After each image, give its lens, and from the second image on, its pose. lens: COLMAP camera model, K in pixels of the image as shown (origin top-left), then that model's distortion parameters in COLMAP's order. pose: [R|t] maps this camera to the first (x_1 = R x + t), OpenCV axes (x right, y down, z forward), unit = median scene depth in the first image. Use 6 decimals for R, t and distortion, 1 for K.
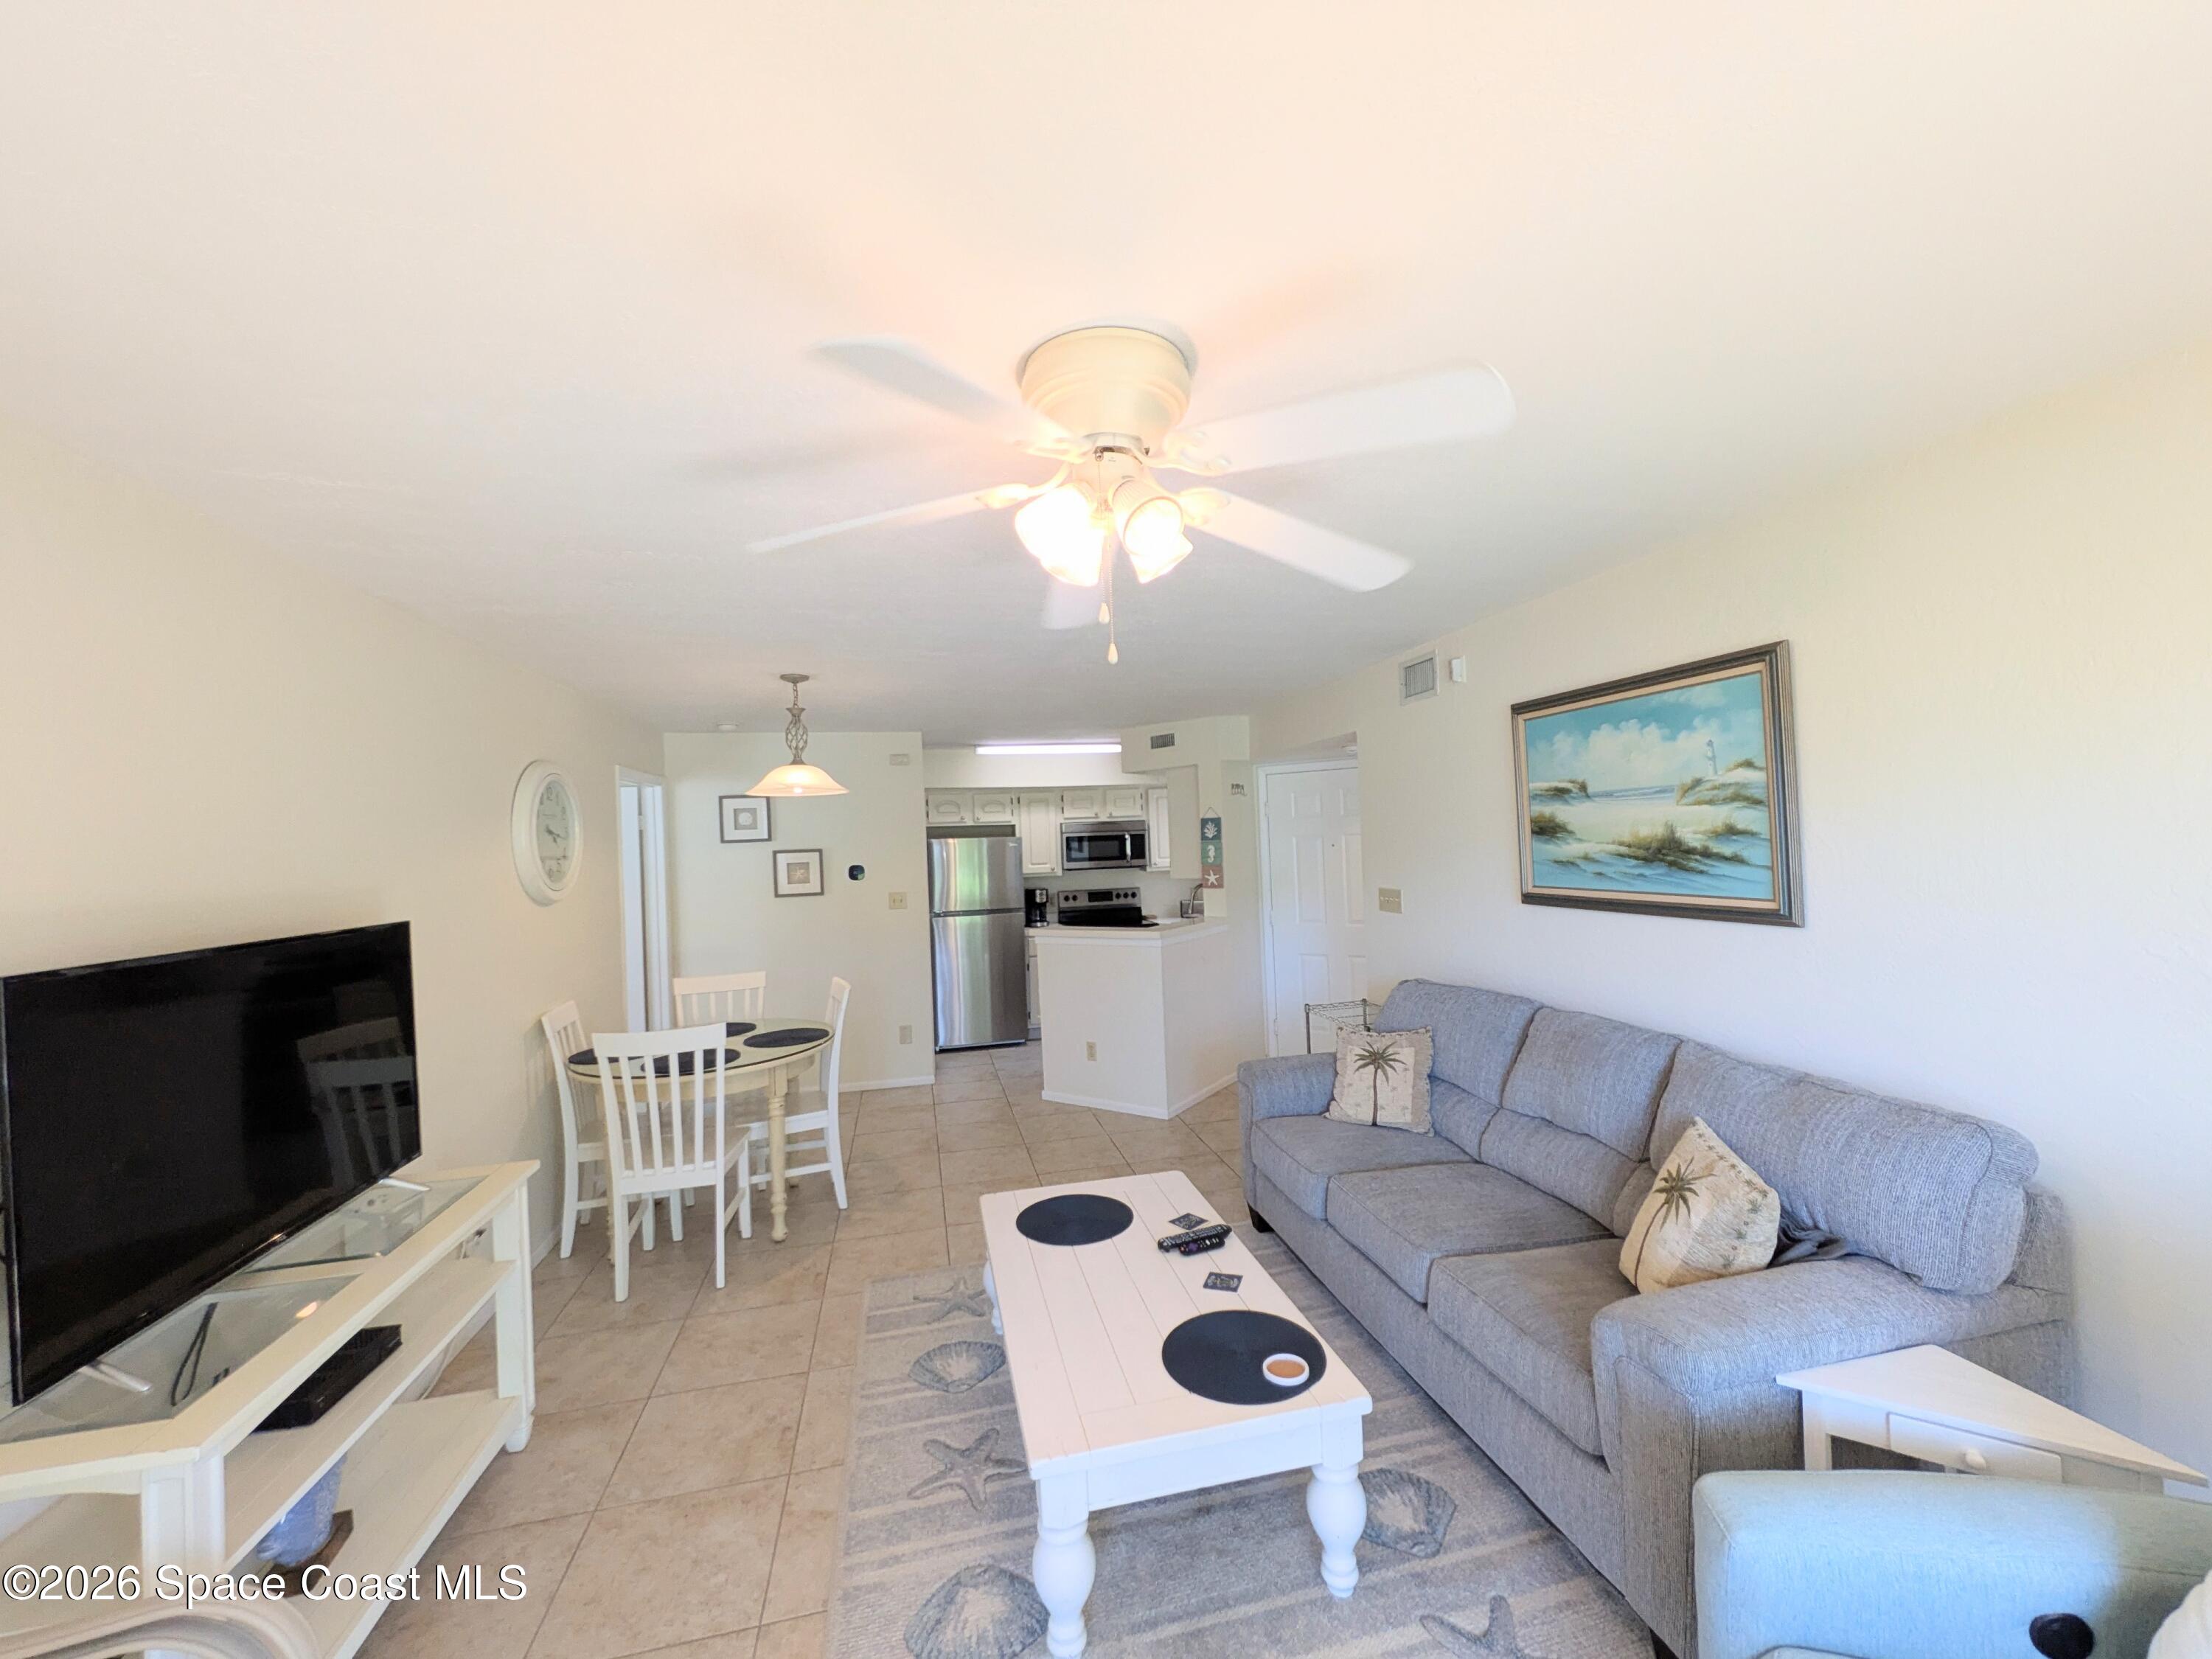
lens RADIAL K [[872.4, 0, 1109.1], [0, 872.4, 828.3], [0, 0, 1]] dist [-0.000065, -0.000270]
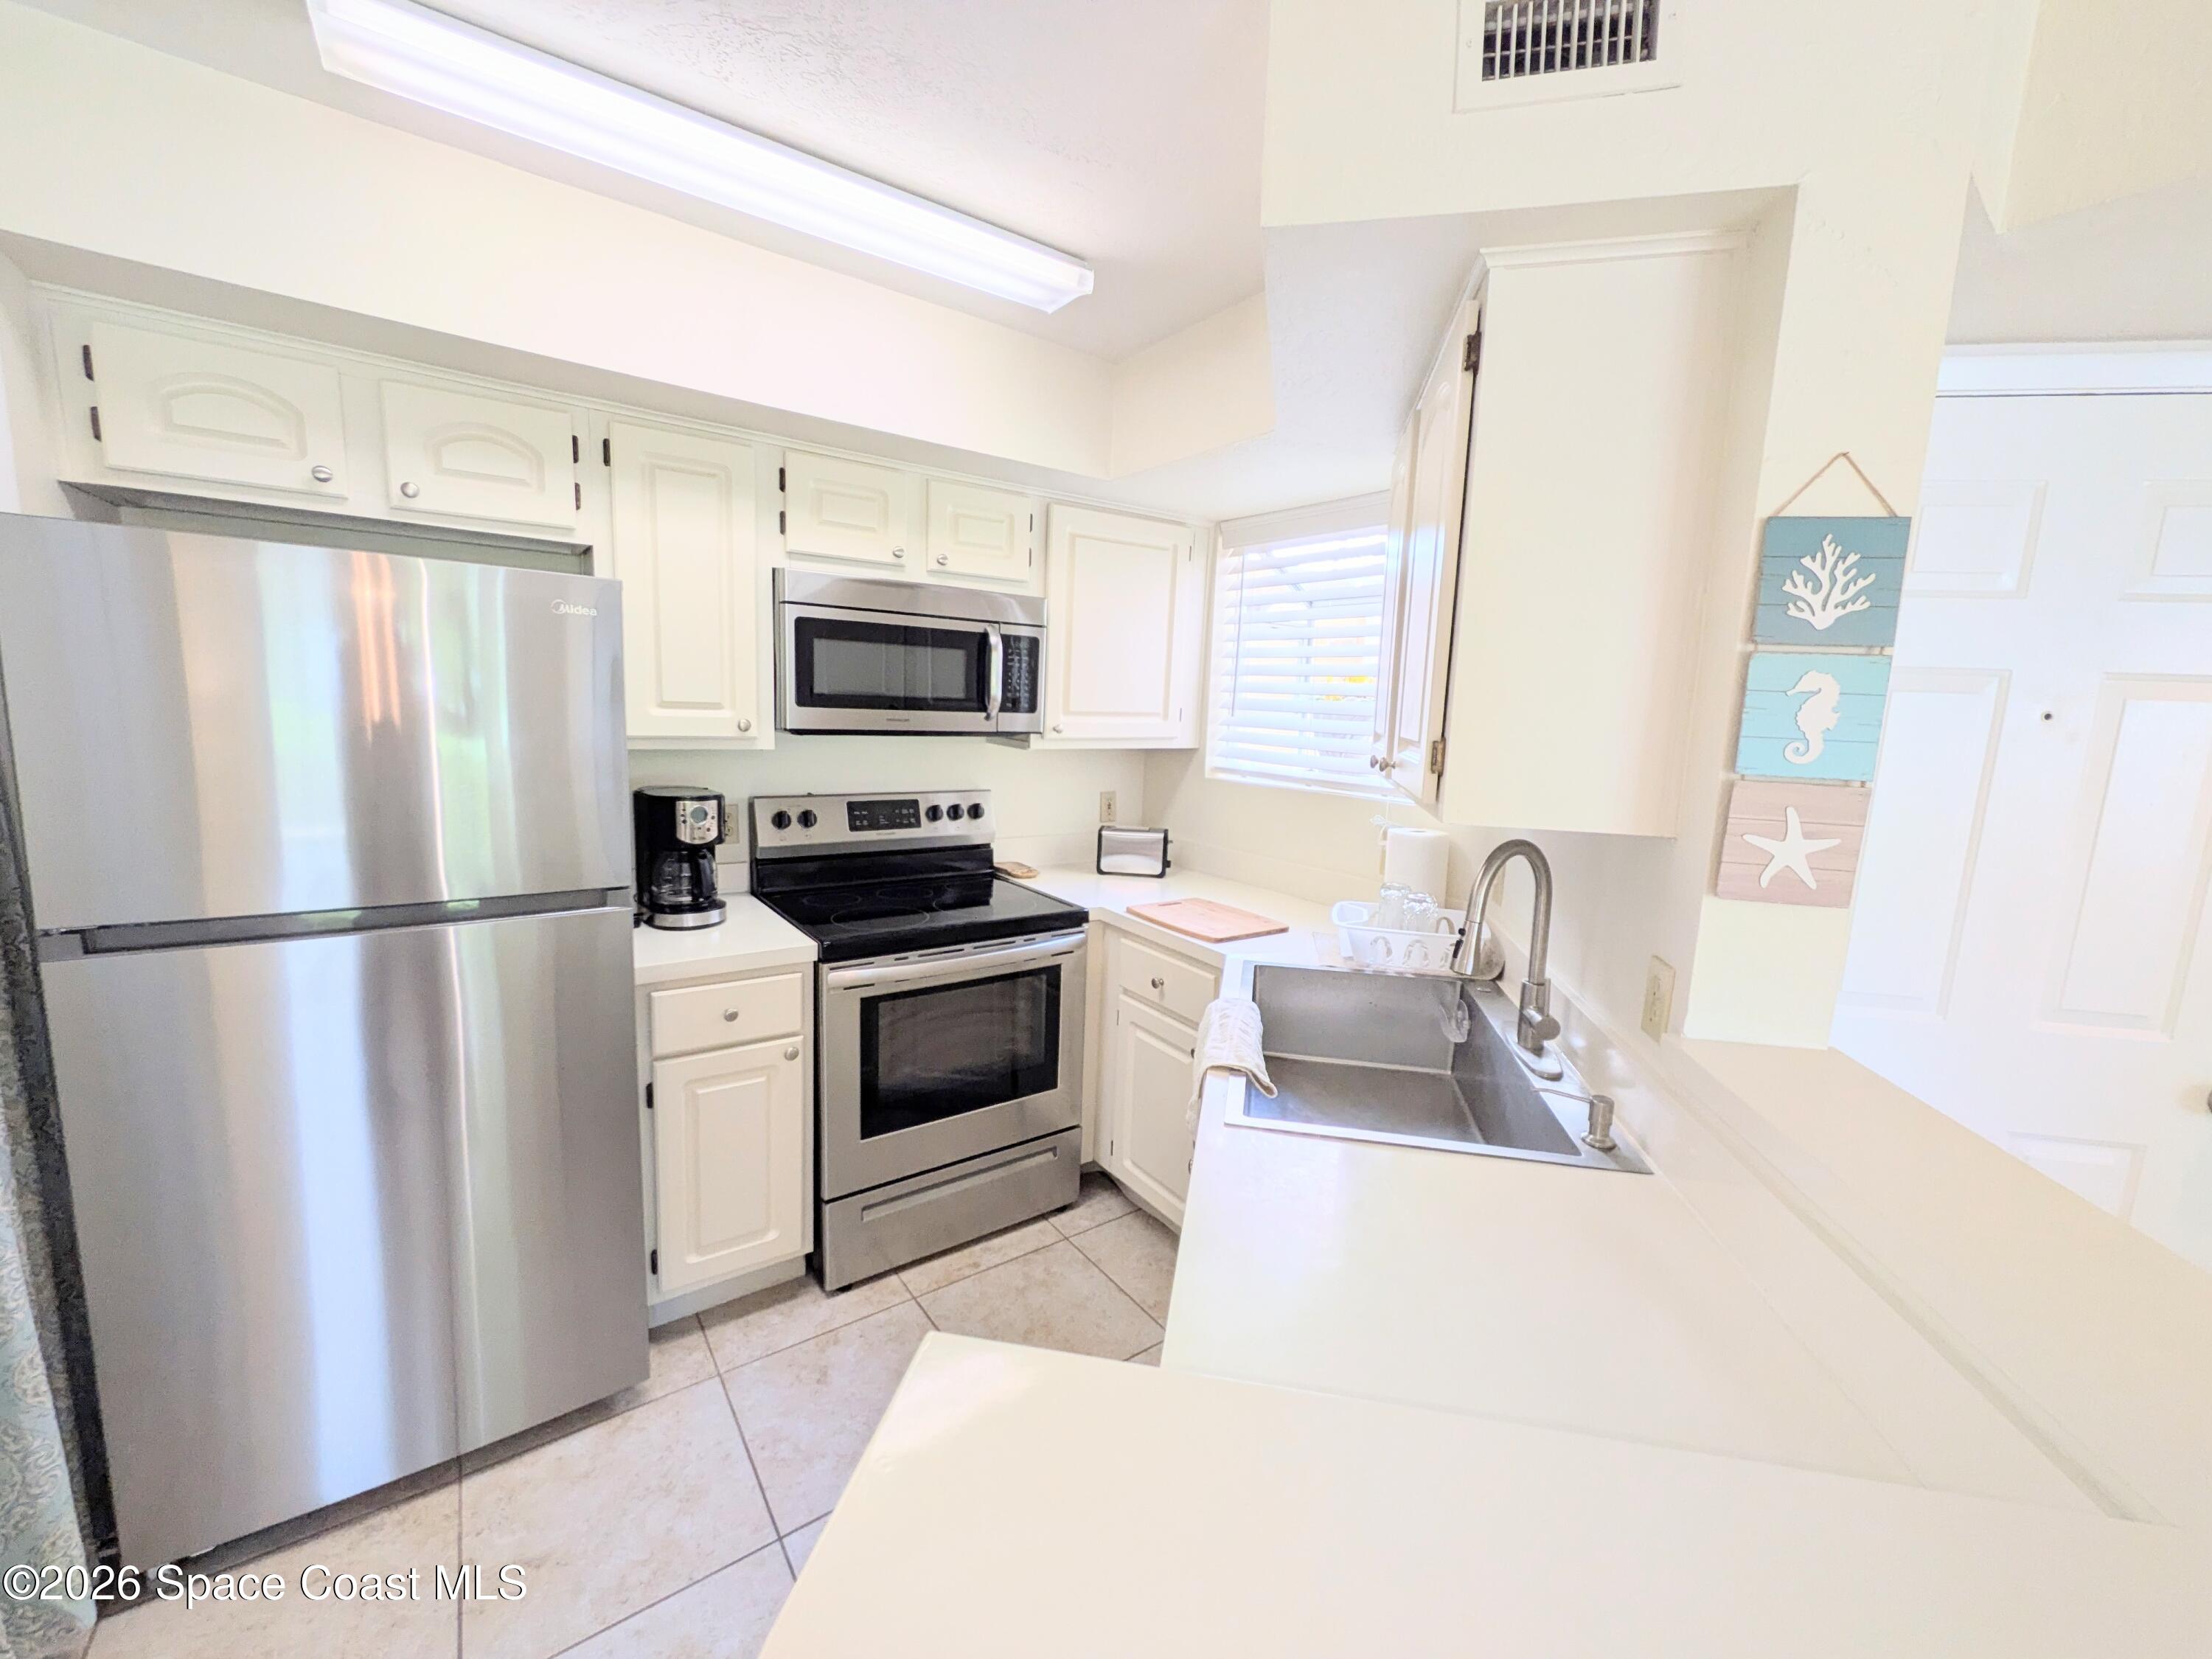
lens RADIAL K [[872.4, 0, 1108.7], [0, 872.4, 829.3], [0, 0, 1]] dist [-0.000065, -0.000270]
pose [[0.915842, 0.017788, 0.401145, -0.120522], [-0.081598, 0.986418, 0.142554, 0.050785], [-0.393160, -0.163289, 0.904854, 1.196766]]
